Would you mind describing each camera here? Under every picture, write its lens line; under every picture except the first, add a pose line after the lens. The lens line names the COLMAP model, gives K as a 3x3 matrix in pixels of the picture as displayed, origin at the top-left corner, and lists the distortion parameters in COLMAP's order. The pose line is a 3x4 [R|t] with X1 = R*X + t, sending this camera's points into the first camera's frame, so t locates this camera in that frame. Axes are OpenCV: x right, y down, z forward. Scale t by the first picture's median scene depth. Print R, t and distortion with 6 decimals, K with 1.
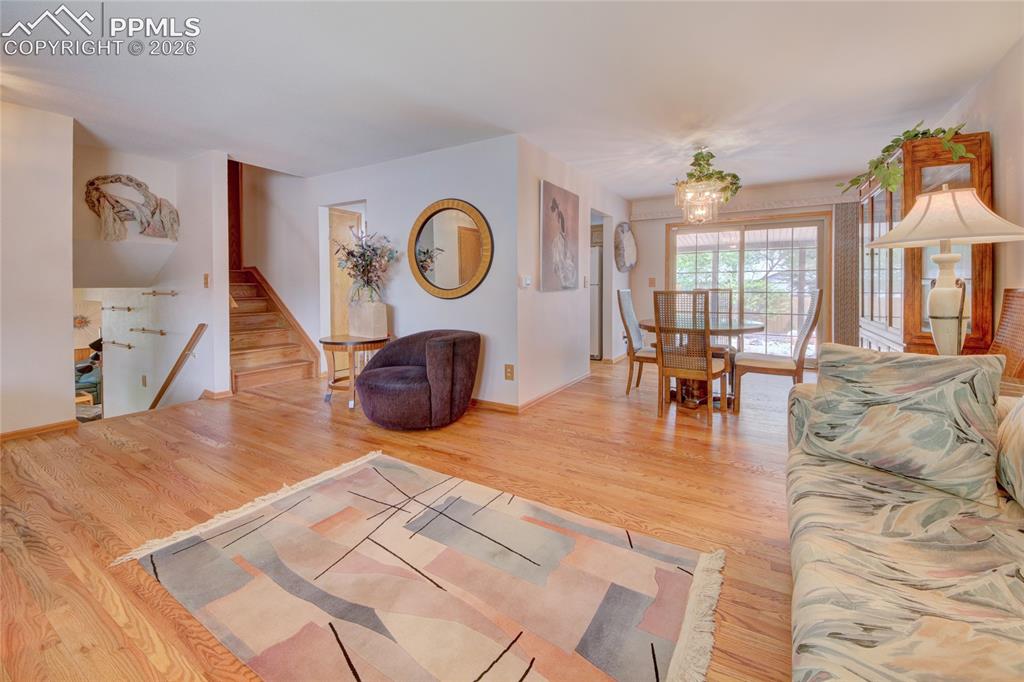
lens RADIAL K [[426.9, 0, 492.2], [0, 426.9, 284.0], [0, 0, 1]] dist [-0.001081, -0.000513]
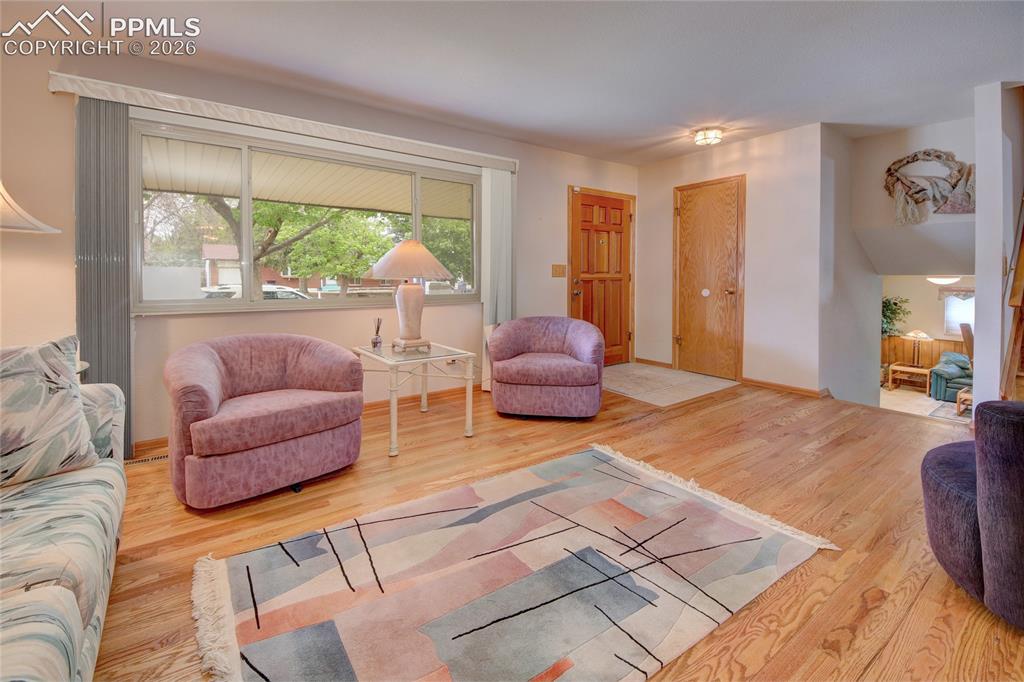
lens RADIAL K [[428.9, 0, 515.5], [0, 428.9, 284.4], [0, 0, 1]] dist [0.017559, -0.015120]
pose [[-0.345955, 0.020481, -0.938027, 0.580322], [0.004078, 0.999785, 0.020326, 0.011914], [0.938242, 0.003207, -0.345965, 1.022719]]
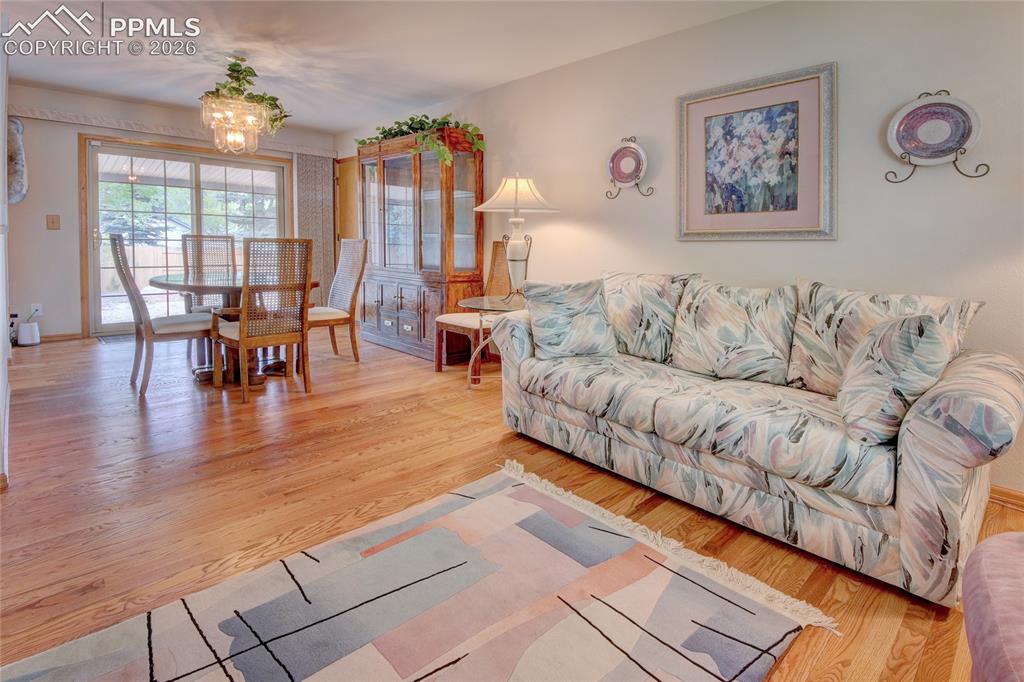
lens RADIAL K [[510.7, 0, 515.6], [0, 510.7, 280.9], [0, 0, 1]] dist [0.002181, -0.001601]
pose [[0.206293, -0.060677, 0.976607, -0.619128], [-0.022503, 0.997517, 0.066730, 0.024969], [-0.978232, -0.035742, 0.204415, 0.538557]]
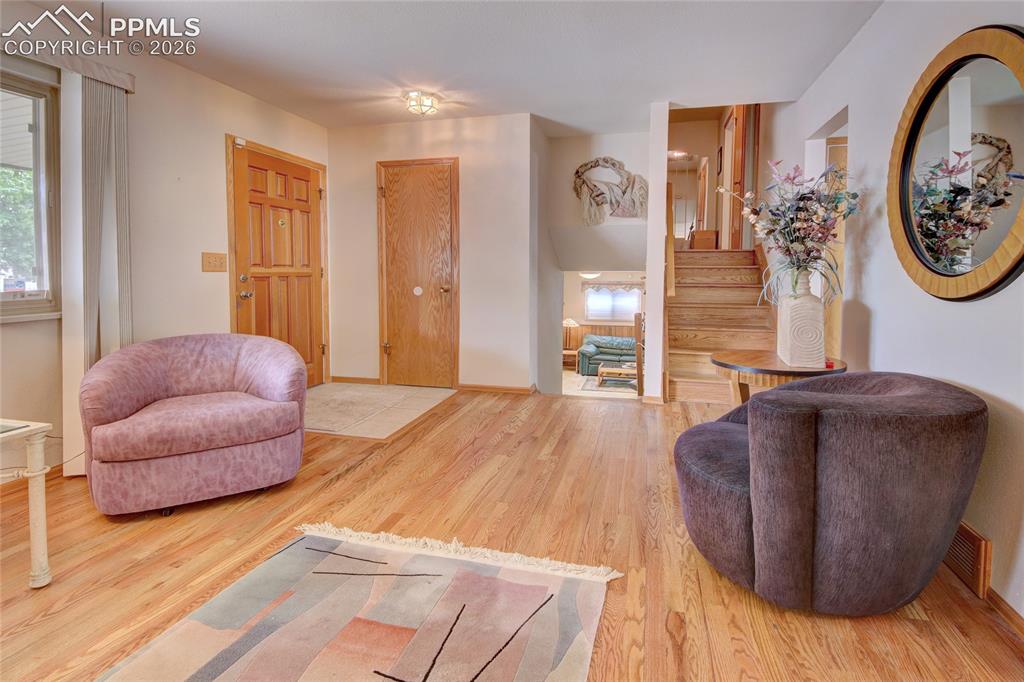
lens RADIAL K [[487.6, 0, 522.8], [0, 487.6, 294.7], [0, 0, 1]] dist [0.026045, -0.021210]
pose [[0.331865, 0.047171, -0.942147, 0.335981], [0.001176, 0.998728, 0.050418, 0.013345], [0.943326, -0.017840, 0.331387, 0.894663]]
